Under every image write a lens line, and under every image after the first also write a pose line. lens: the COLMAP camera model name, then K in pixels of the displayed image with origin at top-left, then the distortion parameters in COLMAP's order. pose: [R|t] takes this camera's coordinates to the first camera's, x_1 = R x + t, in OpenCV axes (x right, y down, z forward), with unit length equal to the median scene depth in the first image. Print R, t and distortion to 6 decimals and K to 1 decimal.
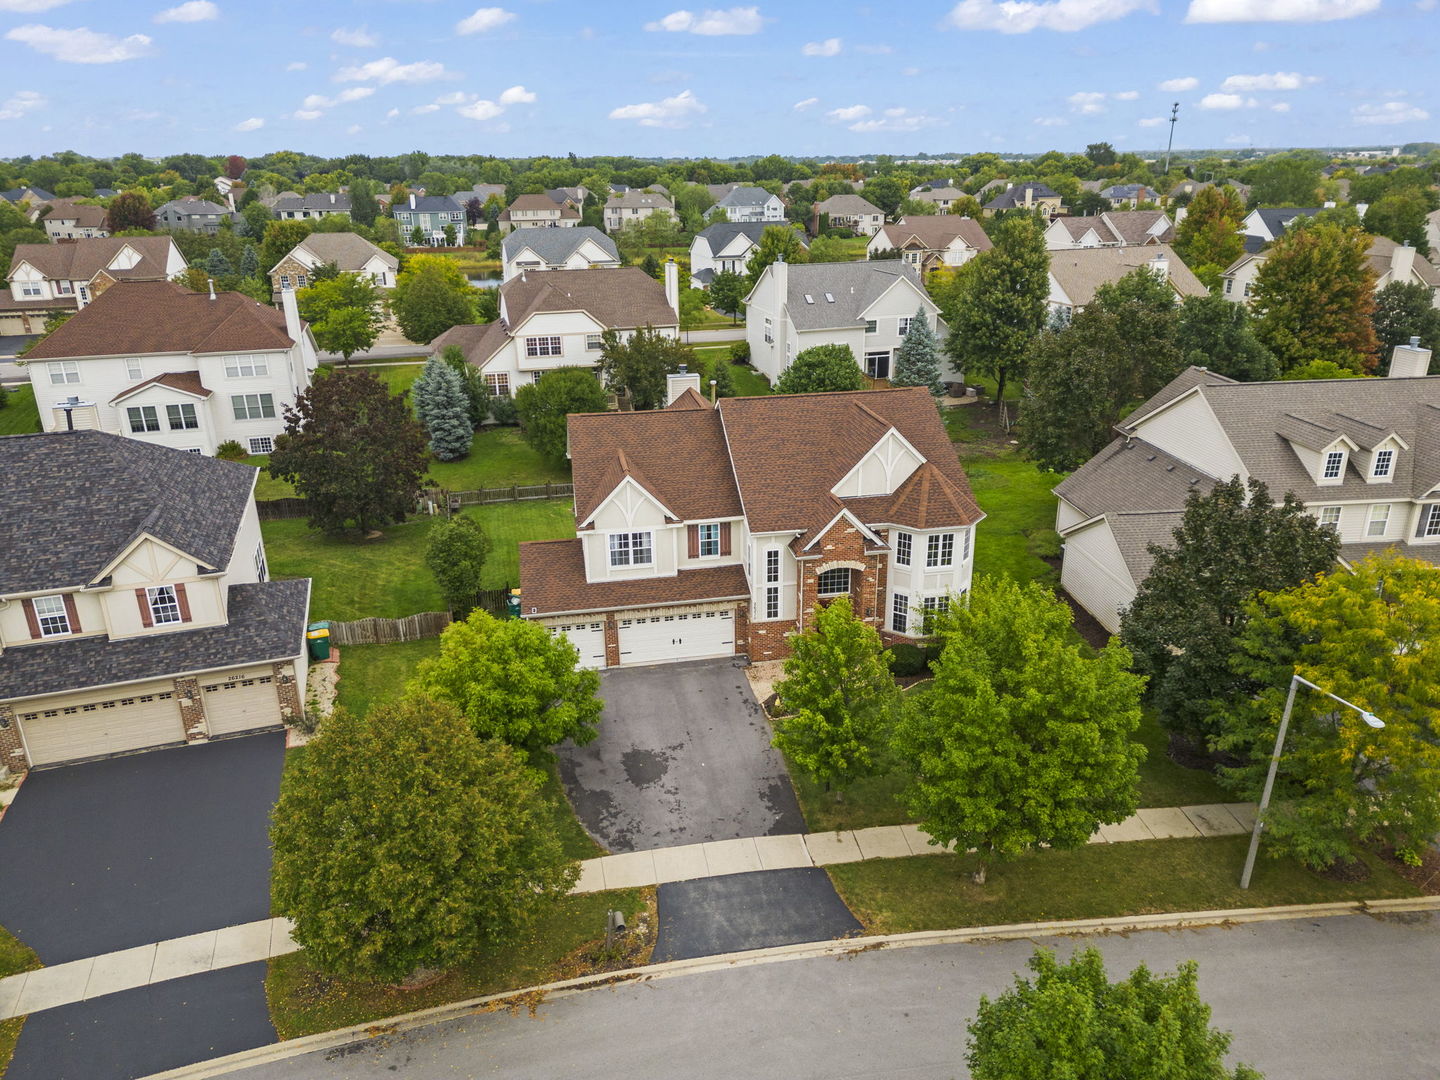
lens RADIAL K [[1004.0, 0, 720.0], [0, 1004.0, 540.0], [0, 0, 1]] dist [0.073821, -0.069666]
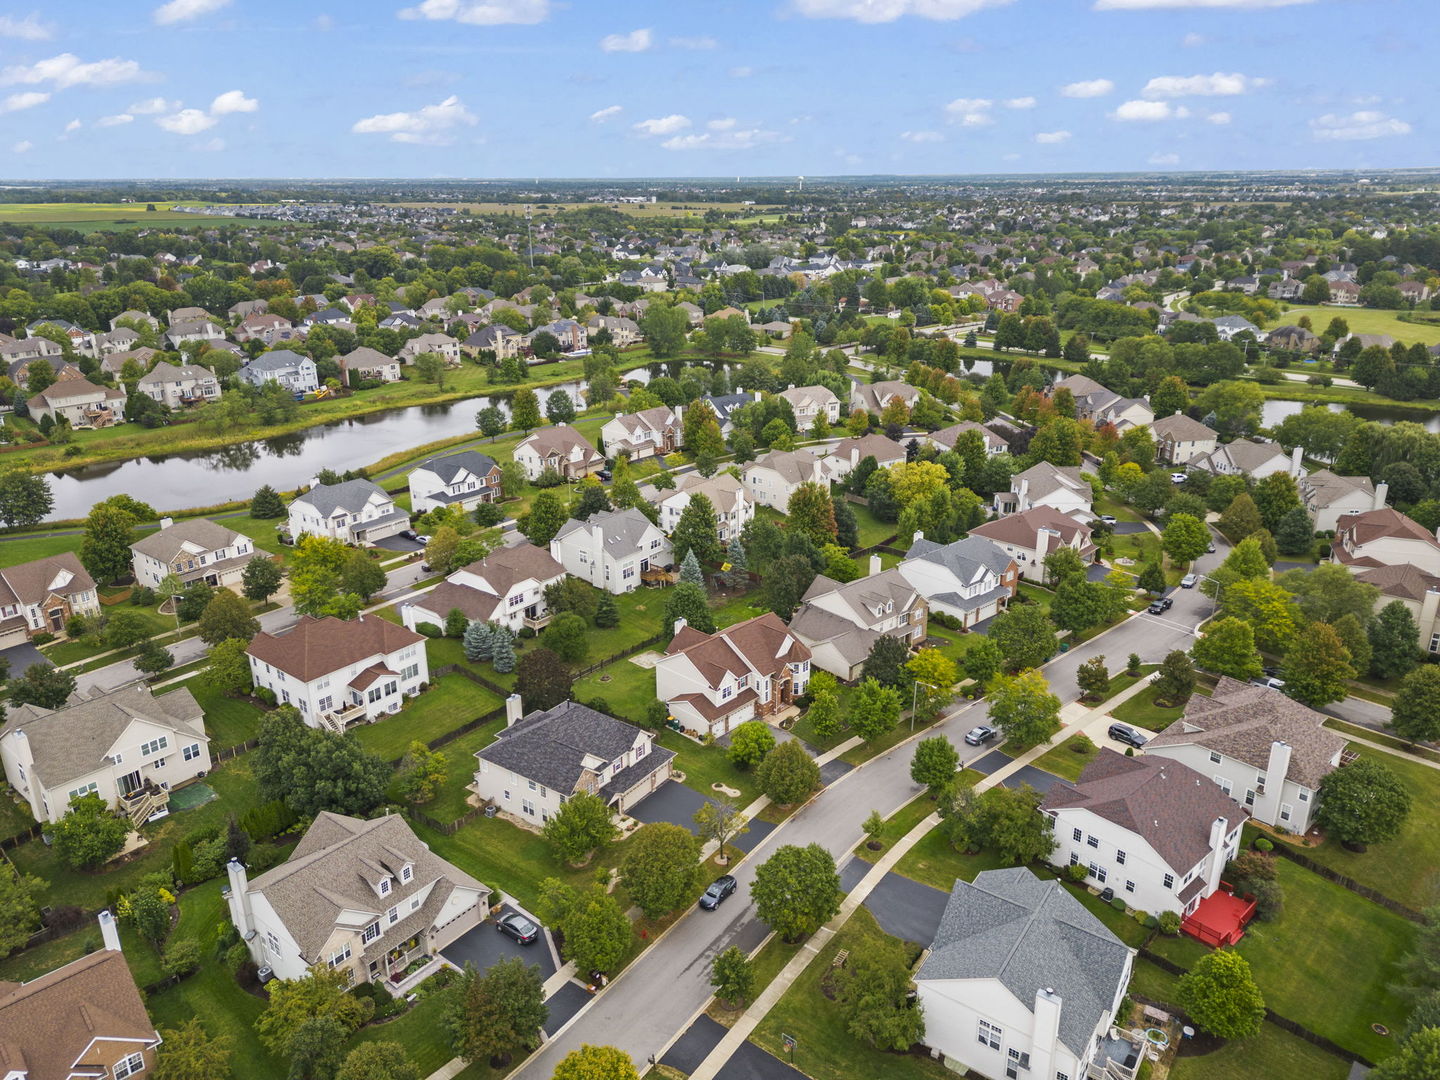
lens RADIAL K [[999.0, 0, 720.0], [0, 999.0, 540.0], [0, 0, 1]] dist [0.113317, -0.148062]
pose [[0.810435, -0.193578, 0.552922, -1.705252], [0.204324, 0.977963, 0.042900, -0.581207], [-0.549041, 0.078208, 0.832128, -1.574539]]
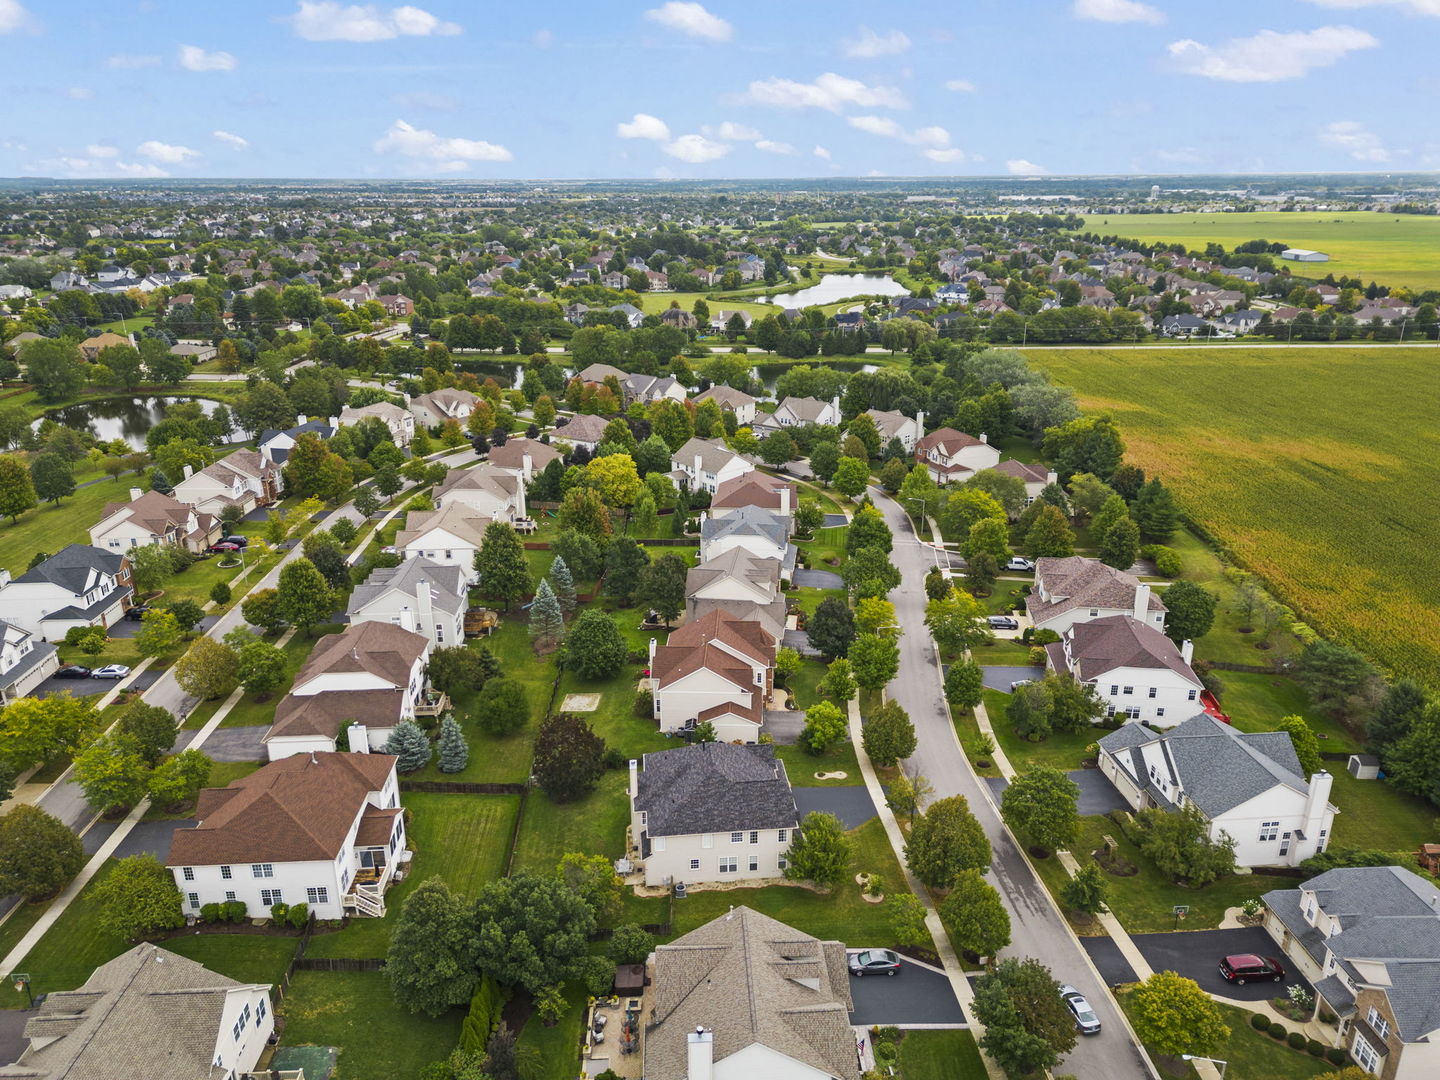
lens RADIAL K [[999.0, 0, 720.0], [0, 999.0, 540.0], [0, 0, 1]] dist [0.113317, -0.148062]
pose [[0.223330, -0.319275, 0.920971, -2.726650], [0.344307, 0.909767, 0.231898, -1.134487], [-0.911908, 0.265307, 0.313107, 0.023932]]
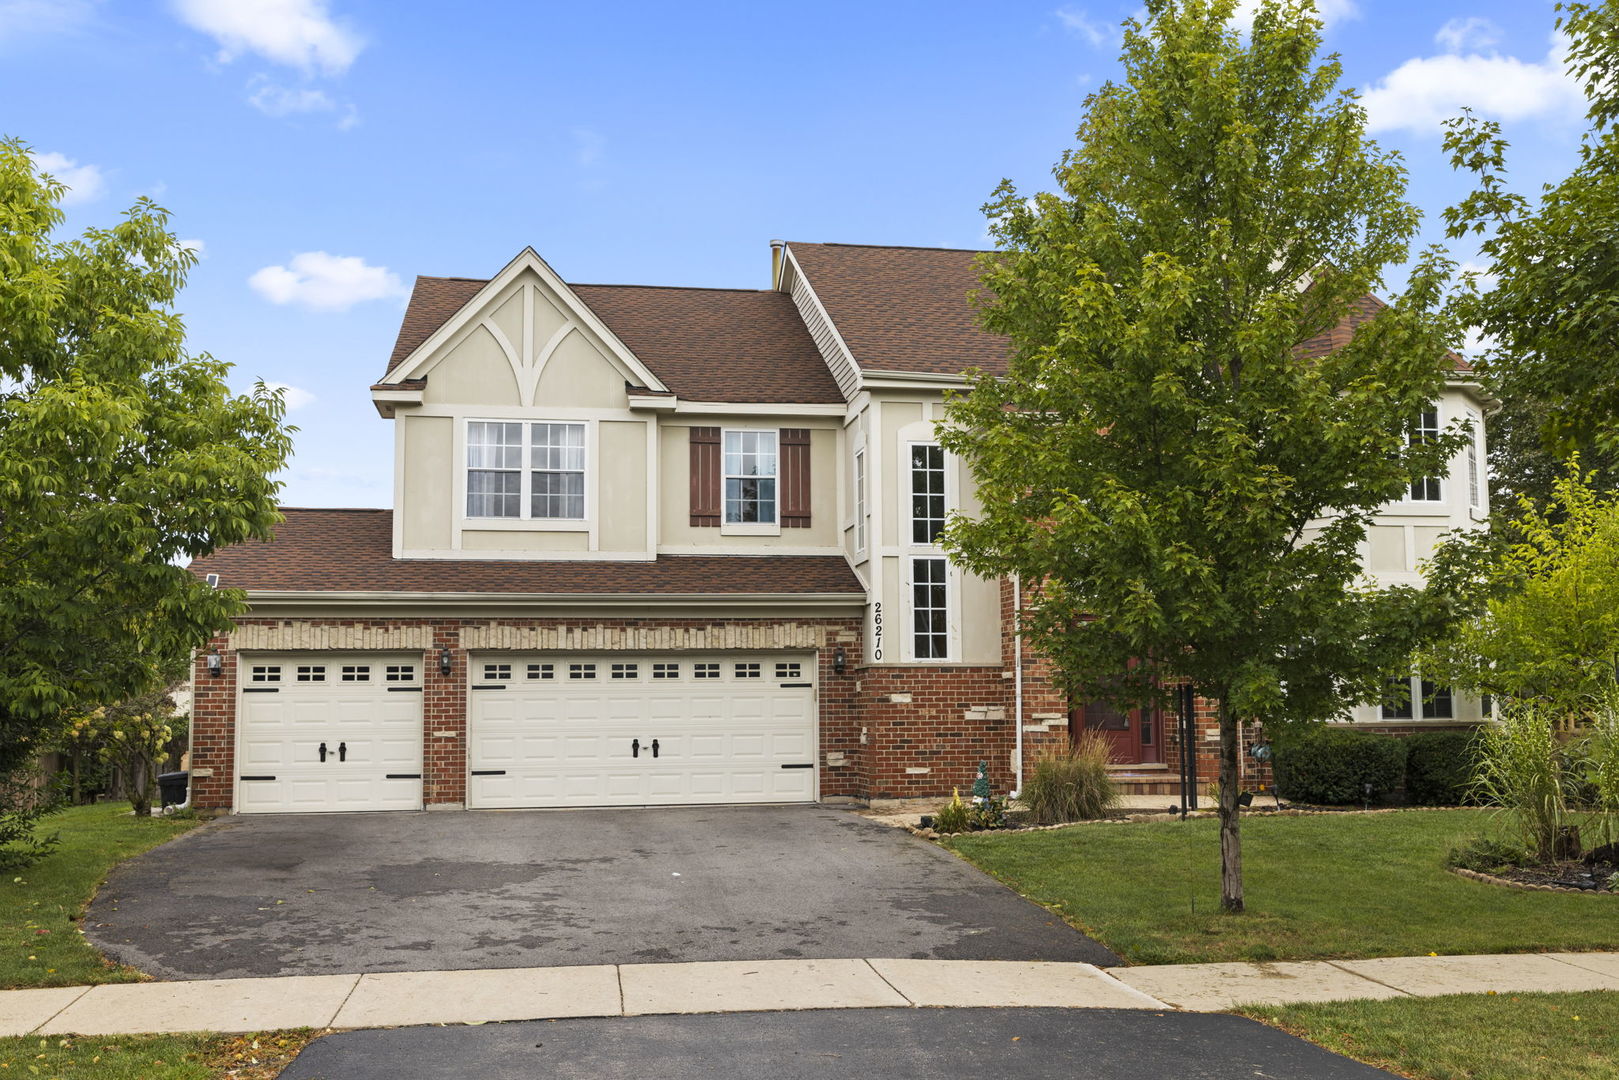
lens RADIAL K [[1594.1, 0, 809.5], [0, 1594.1, 540.0], [0, 0, 1]] dist [0.010808, 0.005486]
pose [[0.999842, 0.003083, -0.017490, 0.020863], [-0.010475, 0.897640, -0.440605, 0.275454], [0.014342, 0.440719, 0.897531, 0.502486]]
